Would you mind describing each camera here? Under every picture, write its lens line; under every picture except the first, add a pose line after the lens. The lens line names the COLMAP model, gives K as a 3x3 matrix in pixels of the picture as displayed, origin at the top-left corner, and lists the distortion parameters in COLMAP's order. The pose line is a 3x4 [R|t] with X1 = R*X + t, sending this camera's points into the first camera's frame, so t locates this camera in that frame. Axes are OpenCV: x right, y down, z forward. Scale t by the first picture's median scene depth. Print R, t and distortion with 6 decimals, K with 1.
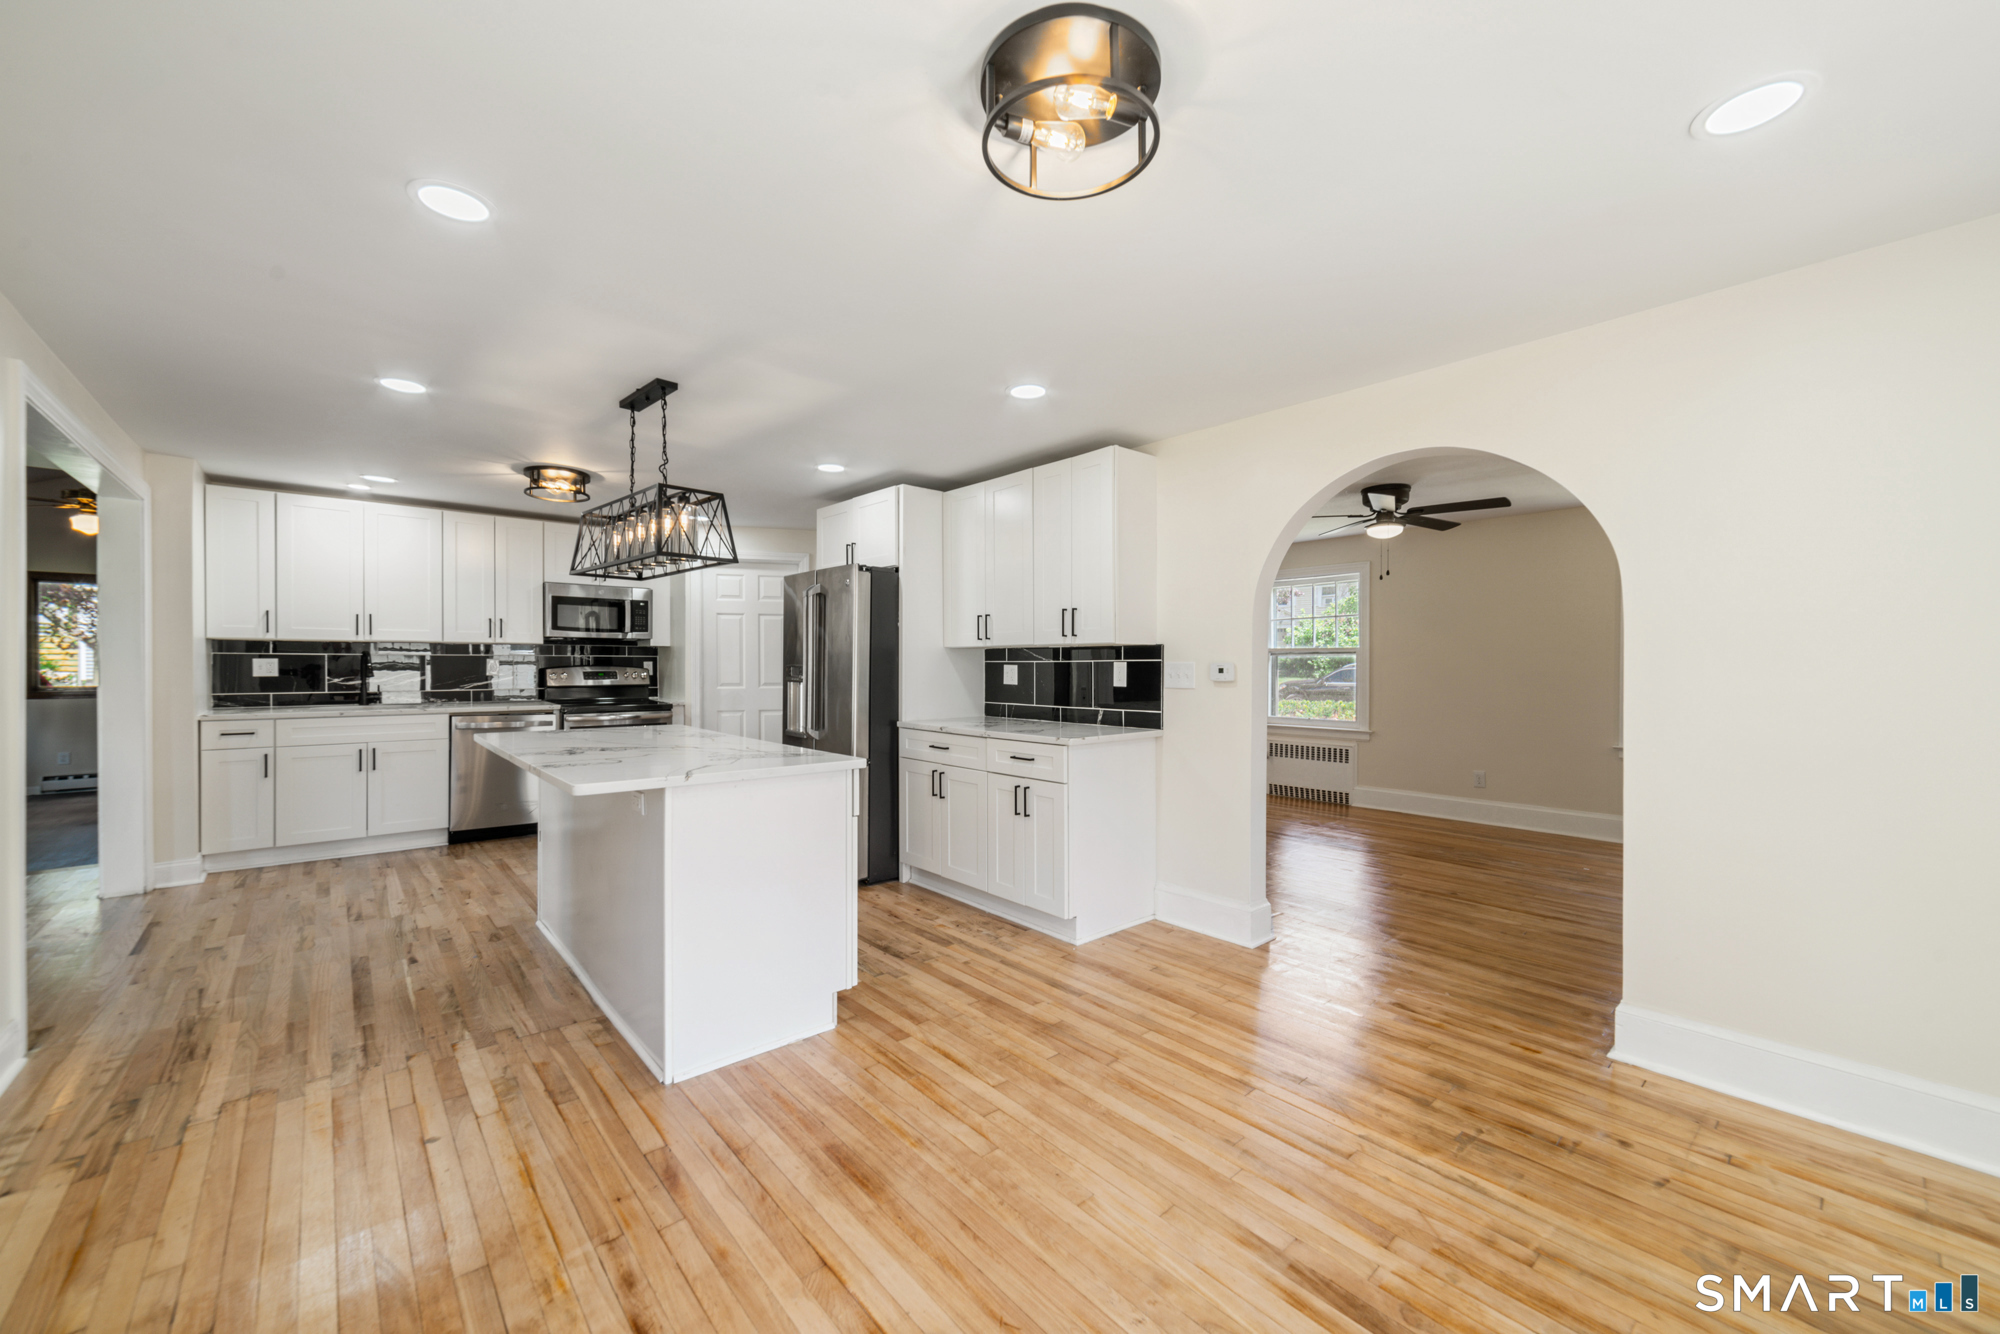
lens RADIAL K [[786.7, 0, 997.3], [0, 786.7, 664.0], [0, 0, 1]] dist [-0.002821, 0.000817]
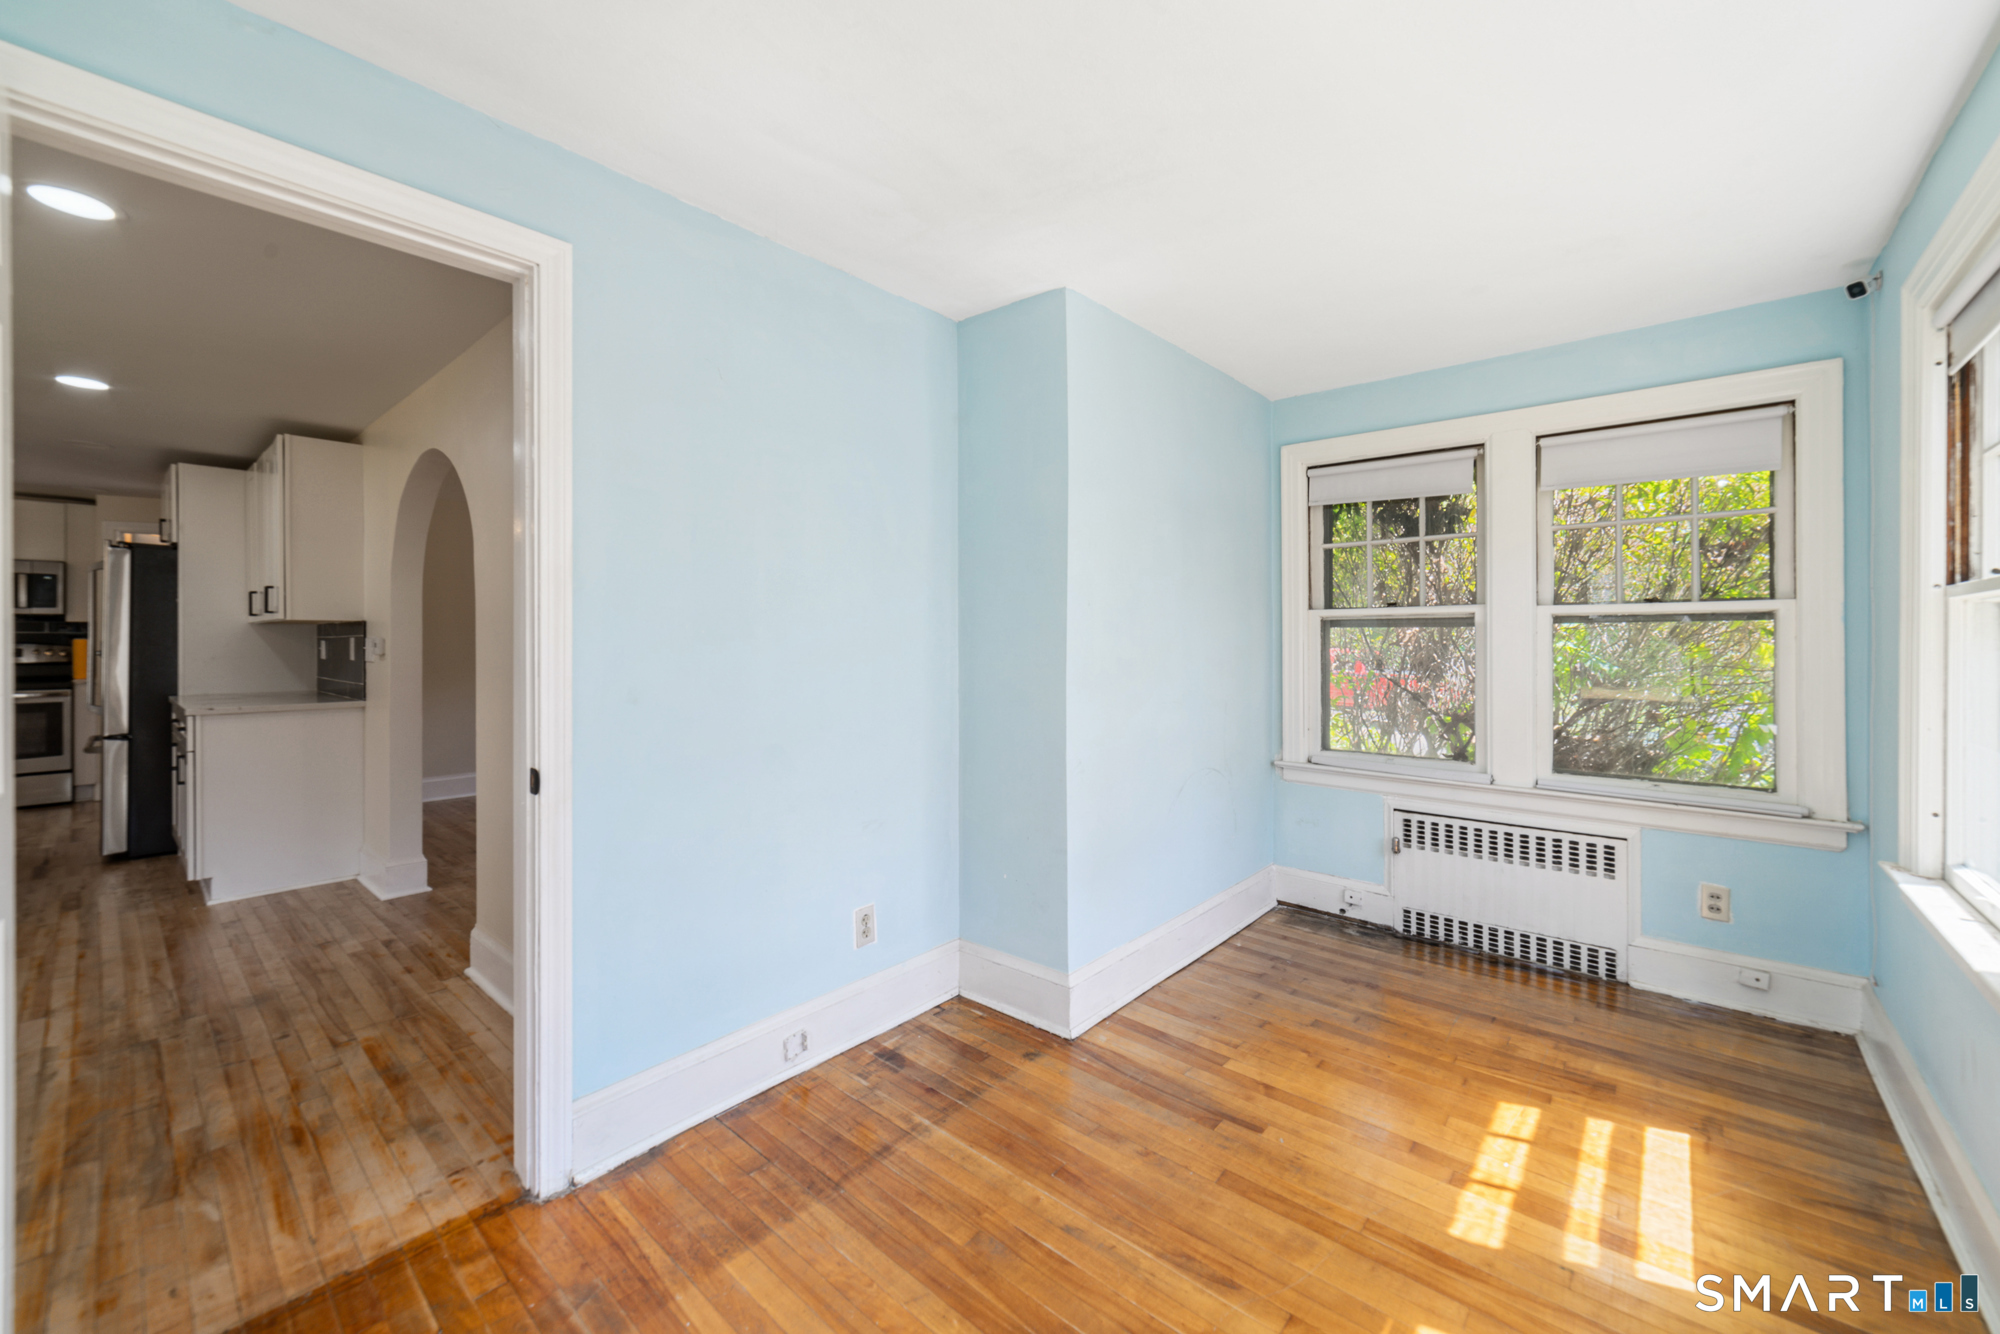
lens RADIAL K [[786.7, 0, 995.1], [0, 786.7, 650.2], [0, 0, 1]] dist [-0.002821, 0.000817]
pose [[0.986925, 0.006789, 0.161037, 1.594816], [-0.006798, 0.999977, -0.000494, 0.010780], [-0.161037, -0.000607, 0.986948, -0.344143]]
